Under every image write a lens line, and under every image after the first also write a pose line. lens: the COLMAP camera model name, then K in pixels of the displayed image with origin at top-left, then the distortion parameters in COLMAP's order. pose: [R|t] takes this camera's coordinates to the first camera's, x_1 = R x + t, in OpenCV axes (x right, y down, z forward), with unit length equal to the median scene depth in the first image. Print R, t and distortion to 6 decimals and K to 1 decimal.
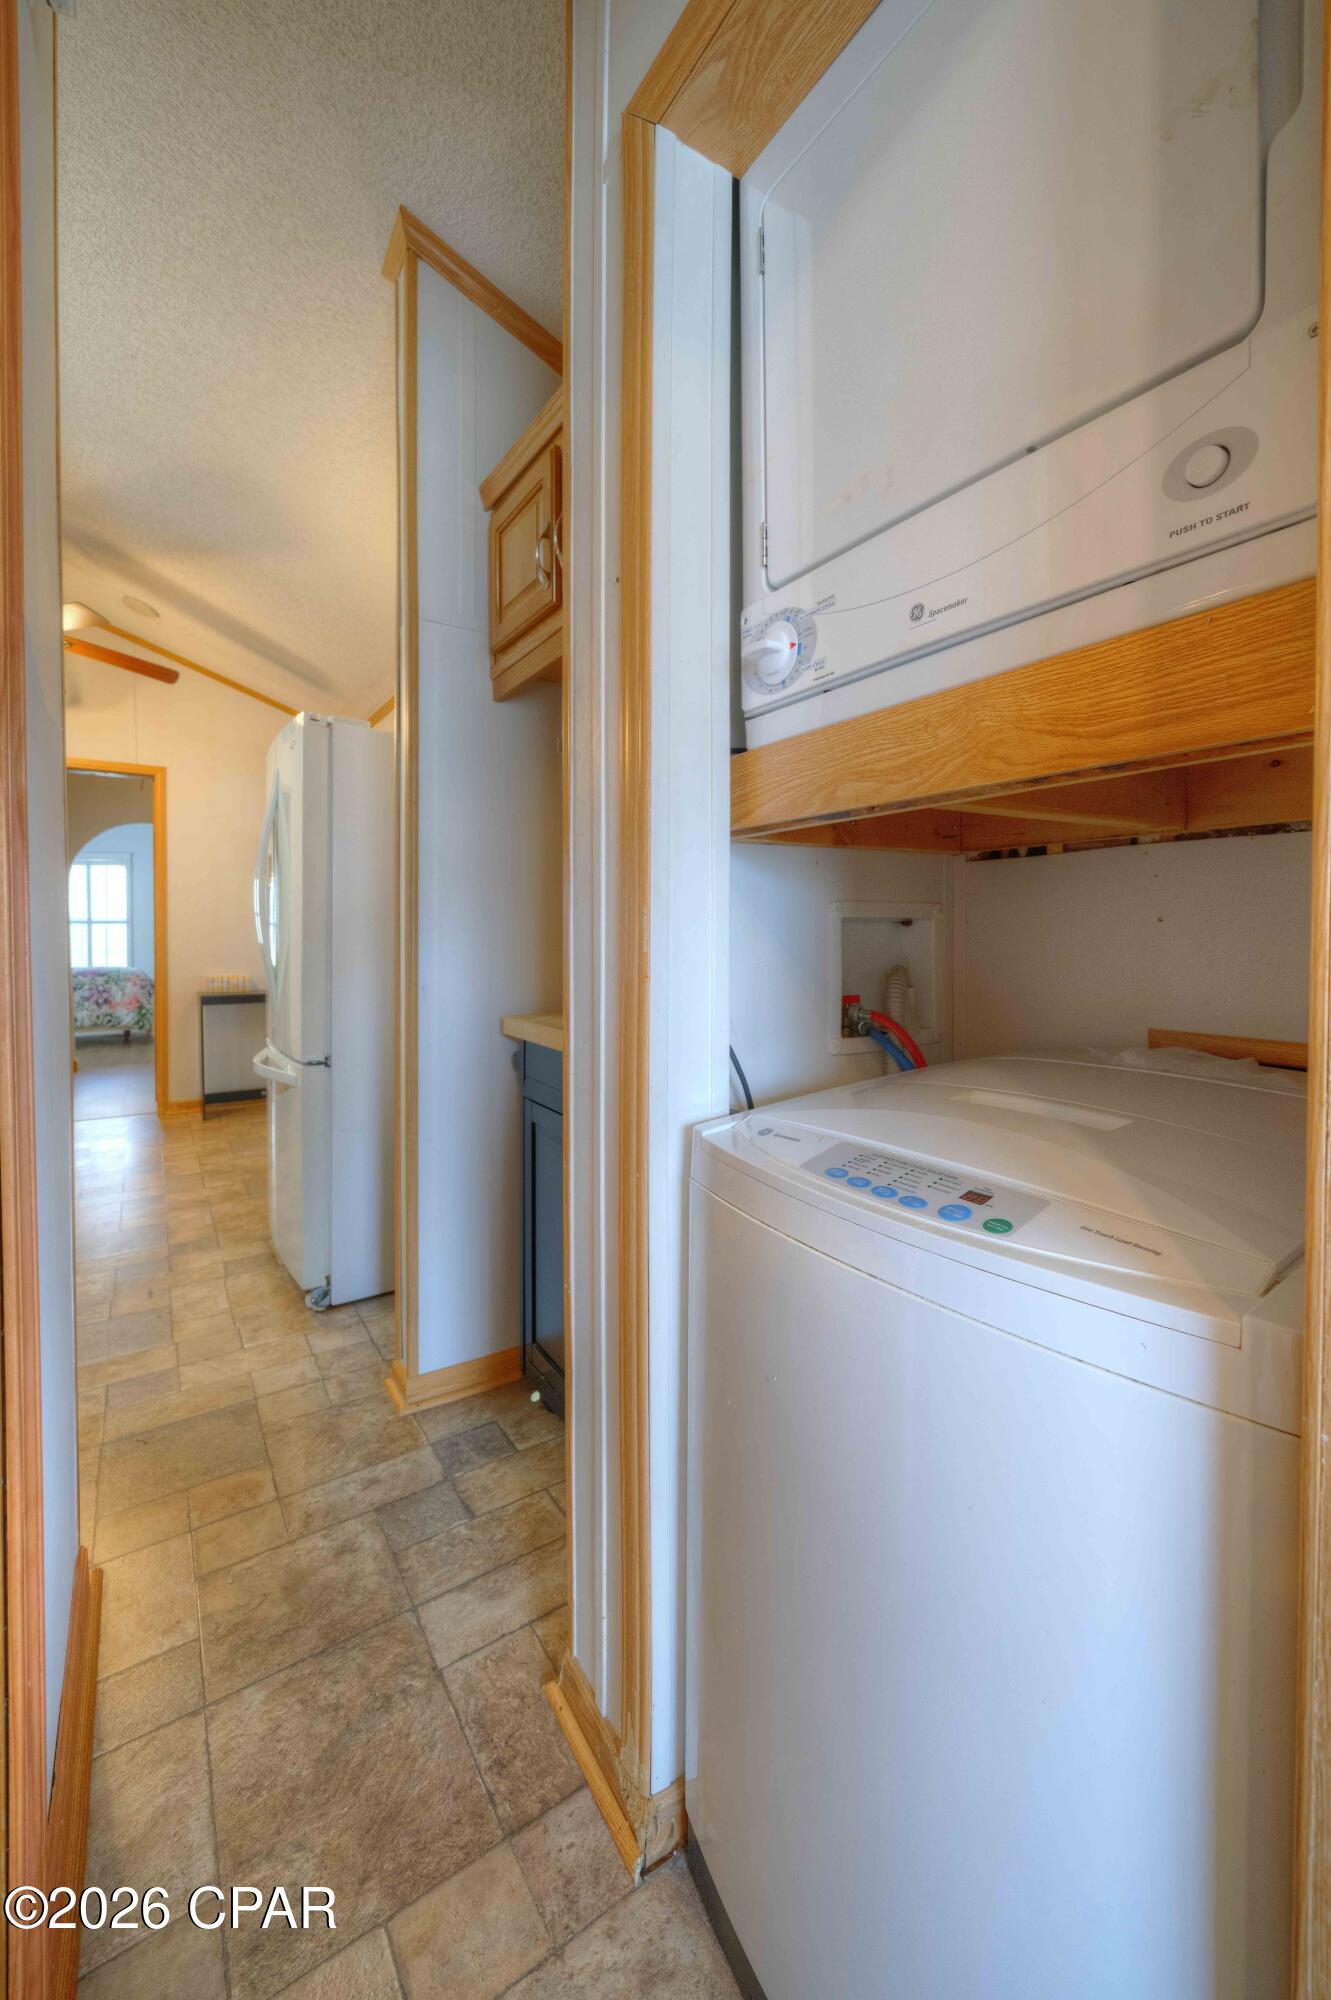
lens RADIAL K [[776.7, 0, 664.2], [0, 776.7, 950.3], [0, 0, 1]] dist [-0.000434, -0.000010]
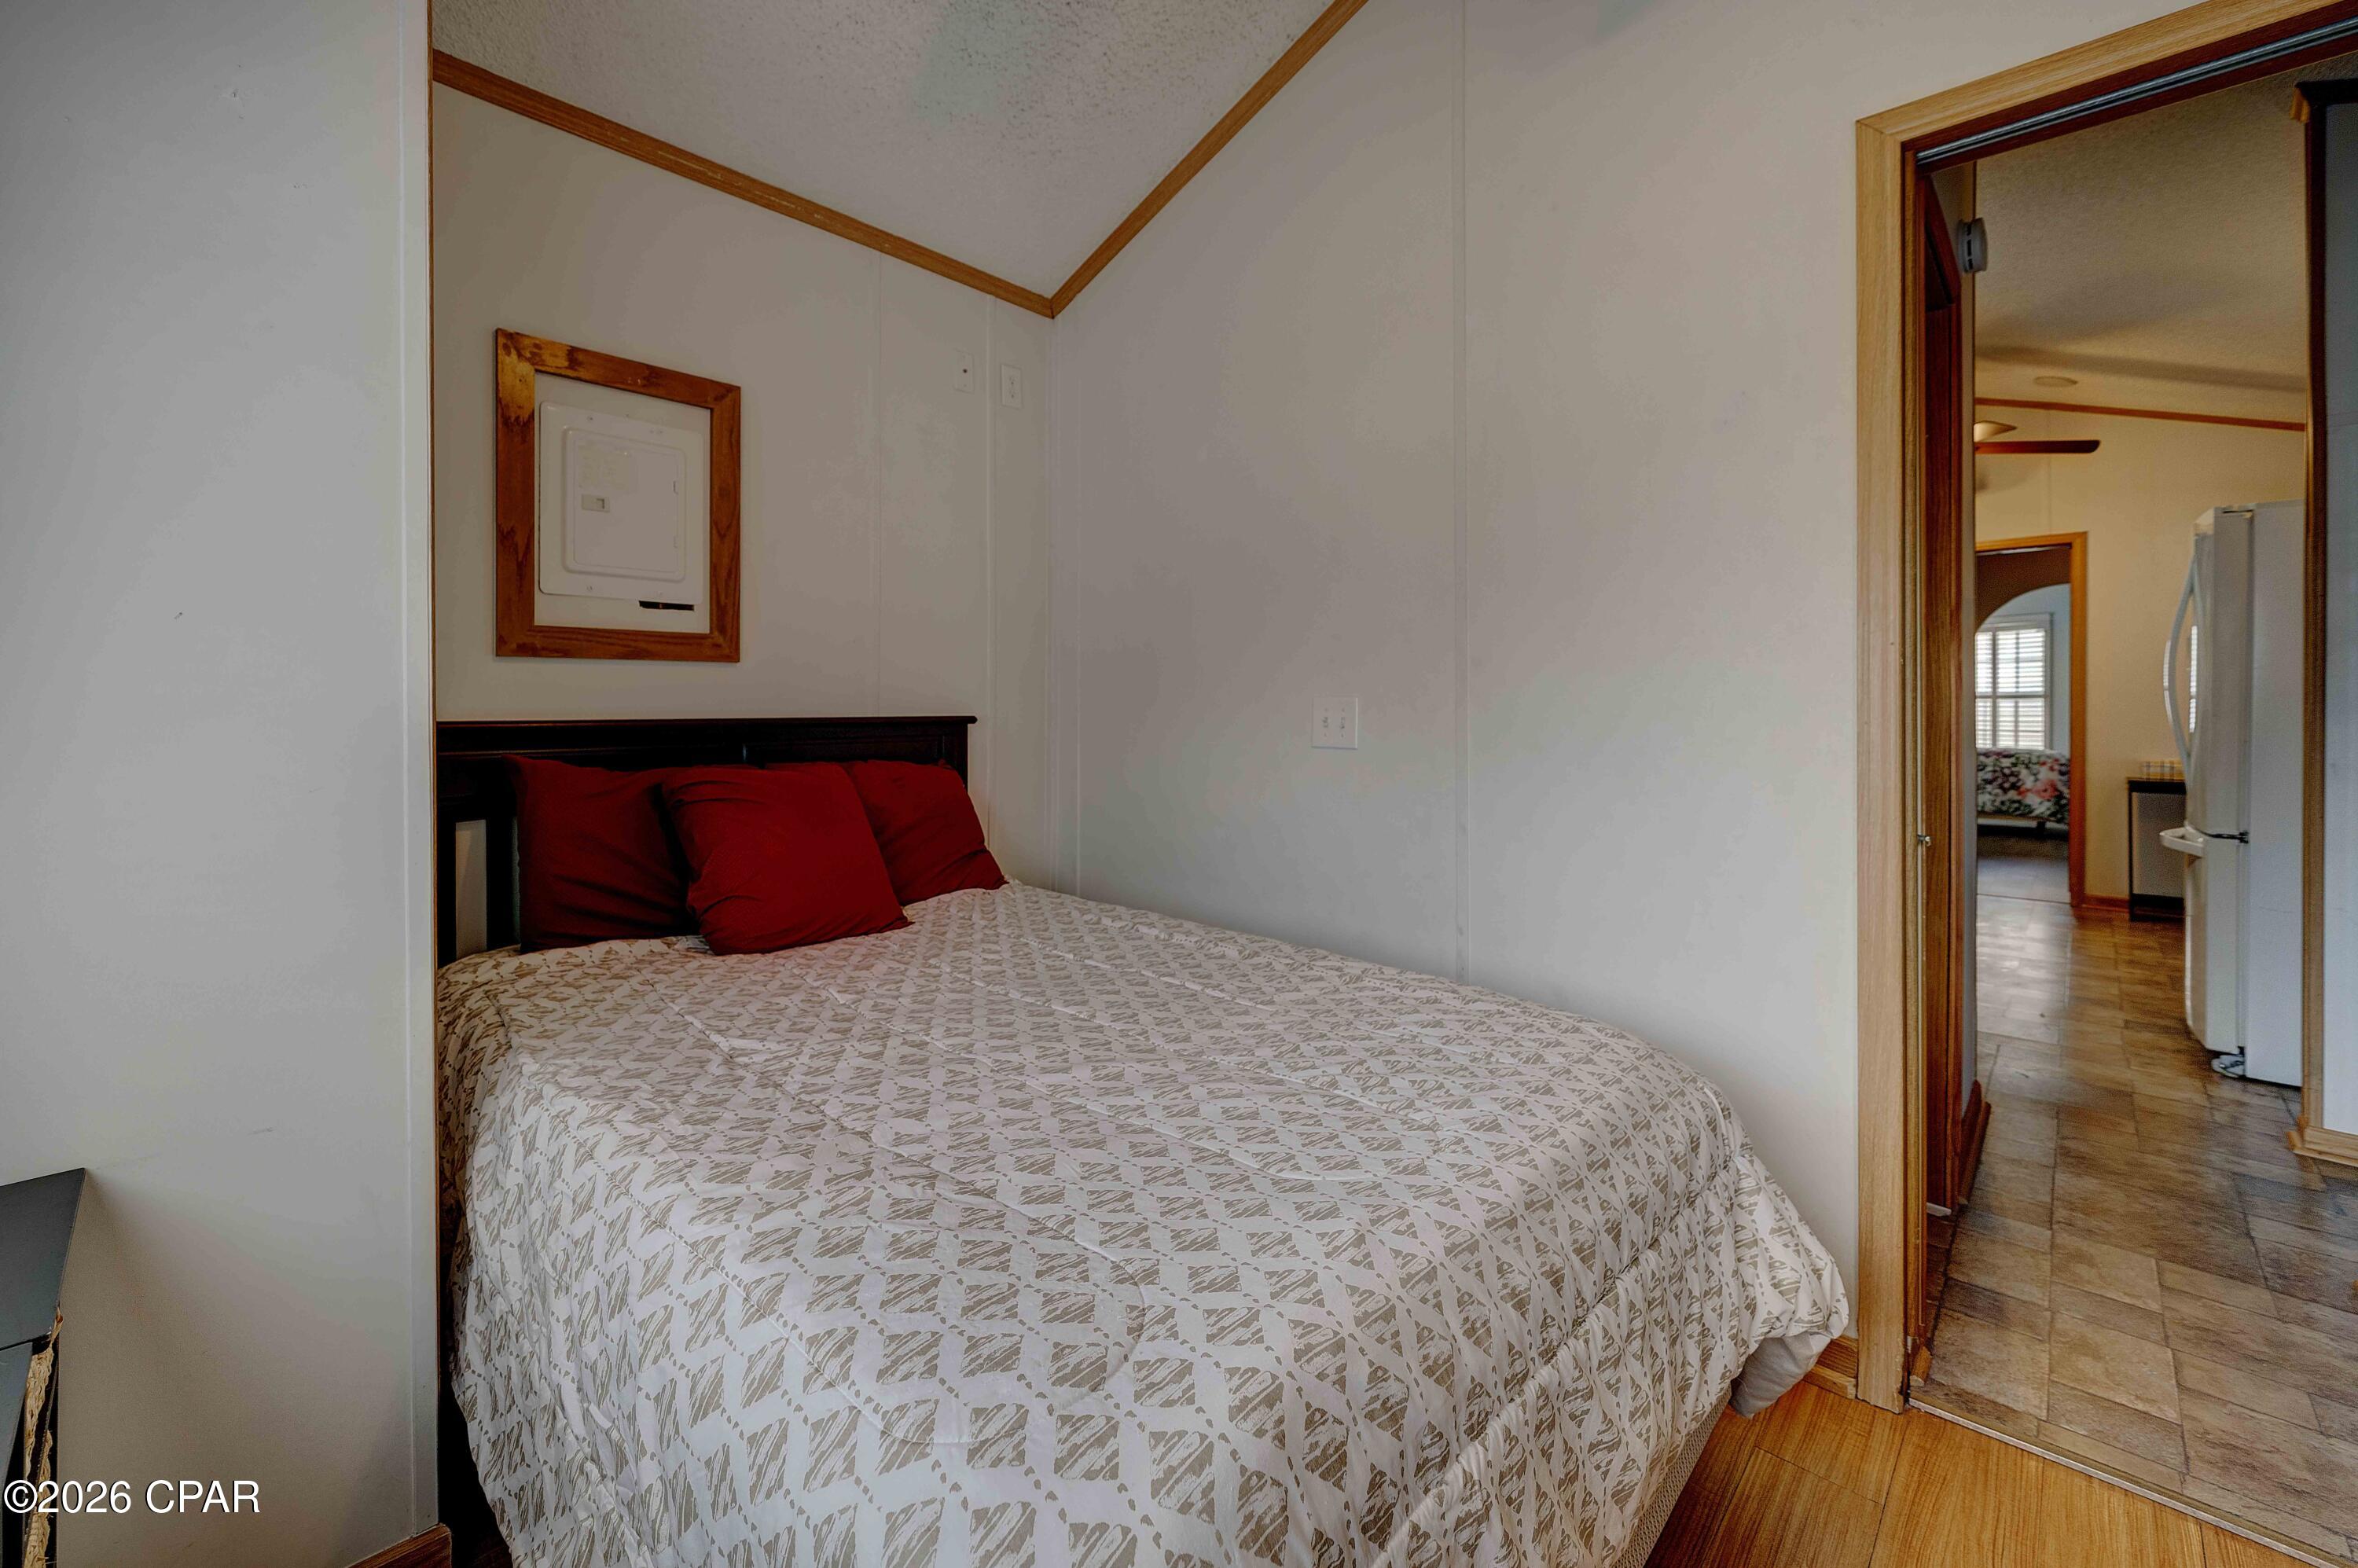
lens RADIAL K [[966.4, 0, 1085.1], [0, 966.4, 711.1], [0, 0, 1]] dist [-0.001194, -0.000325]
pose [[0.176504, 0.001327, -0.984299, 0.267510], [-0.019030, 0.999817, -0.002064, 0.003687], [0.984116, 0.019096, 0.176497, -0.358376]]
